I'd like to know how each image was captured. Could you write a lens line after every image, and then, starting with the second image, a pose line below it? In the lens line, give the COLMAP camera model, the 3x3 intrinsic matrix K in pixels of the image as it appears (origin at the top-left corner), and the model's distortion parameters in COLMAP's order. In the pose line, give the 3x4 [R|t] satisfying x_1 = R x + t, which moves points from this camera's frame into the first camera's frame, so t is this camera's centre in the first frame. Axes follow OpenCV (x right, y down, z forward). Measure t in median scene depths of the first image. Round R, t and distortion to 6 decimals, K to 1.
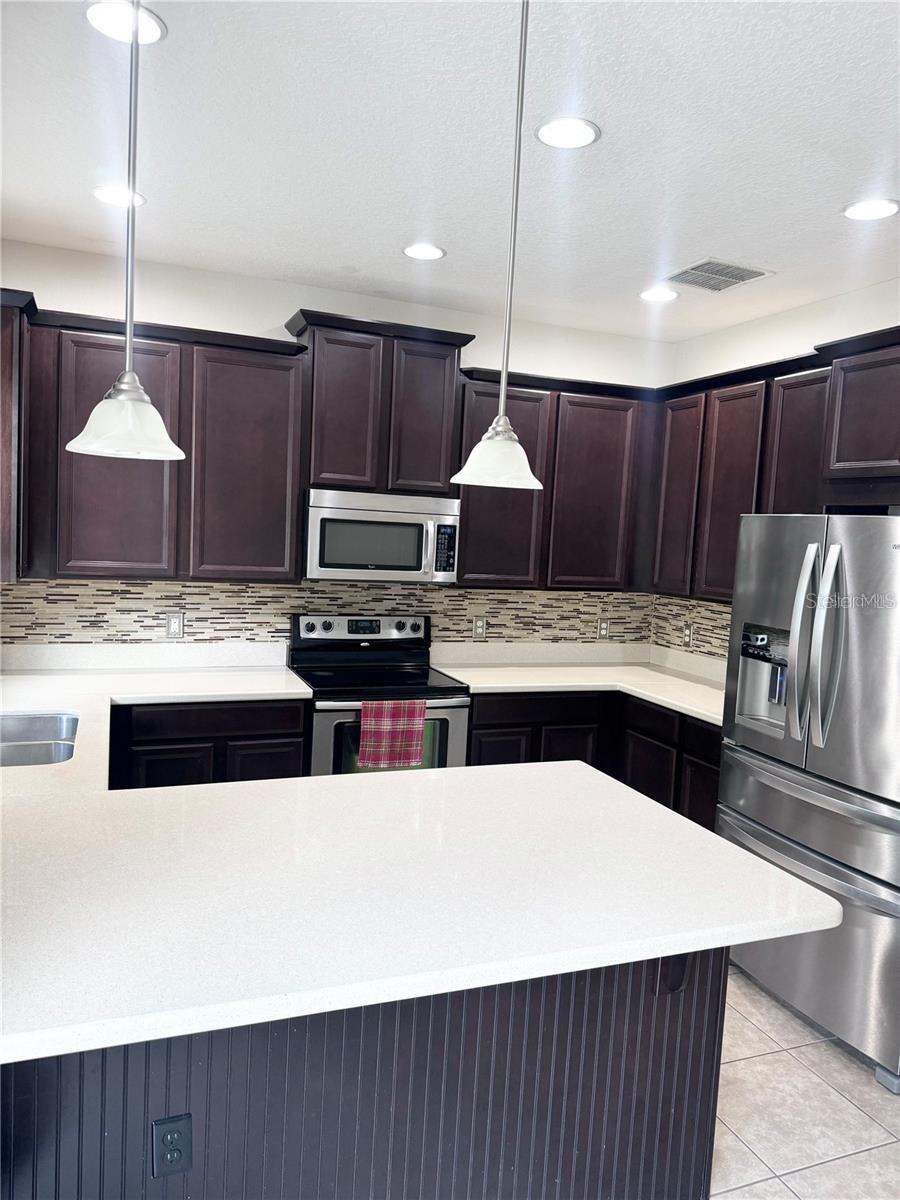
lens RADIAL K [[839.8, 0, 443.3], [0, 839.8, 603.8], [0, 0, 1]] dist [0.050436, -0.056617]
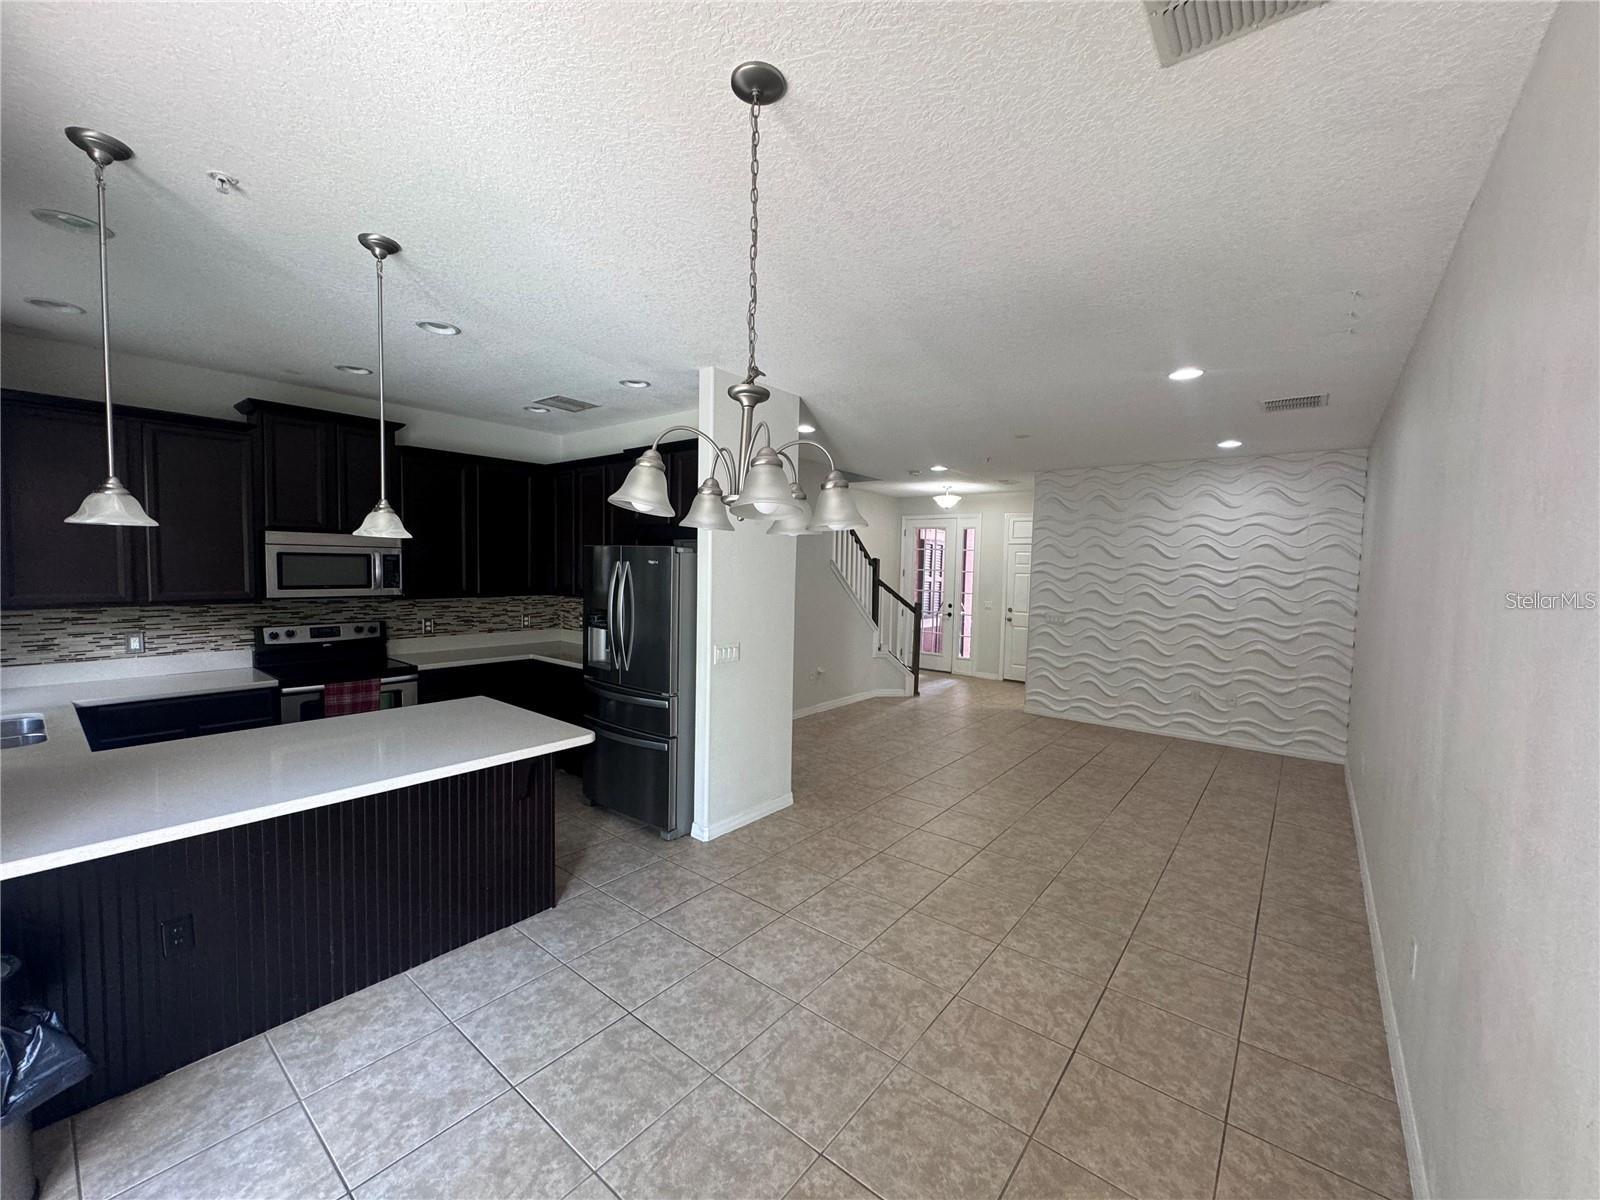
lens RADIAL K [[640.8, 0, 803.8], [0, 640.8, 600.4], [0, 0, 1]] dist [-0.005647, 0.001150]
pose [[0.864012, -0.062012, 0.499638, 0.064771], [0.067318, 0.997704, 0.007417, 0.022486], [-0.498950, 0.027226, 0.866203, -0.293379]]
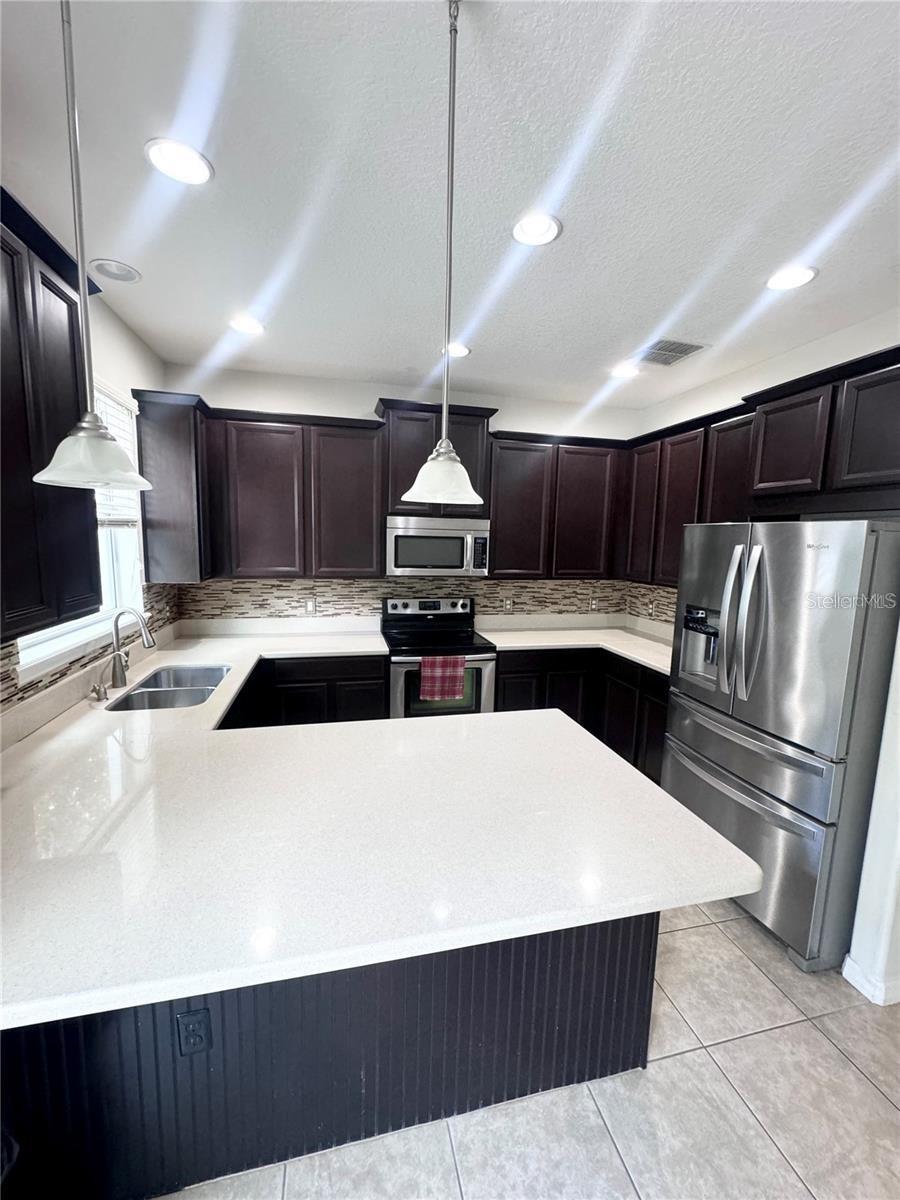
lens RADIAL K [[480.6, 0, 450.7], [0, 480.6, 600.3], [0, 0, 1]] dist [-0.005647, 0.001150]
pose [[0.990759, -0.010415, -0.135230, 0.068568], [0.014995, 0.999346, 0.032895, -0.011960], [0.134799, -0.034619, 0.990268, 0.148856]]
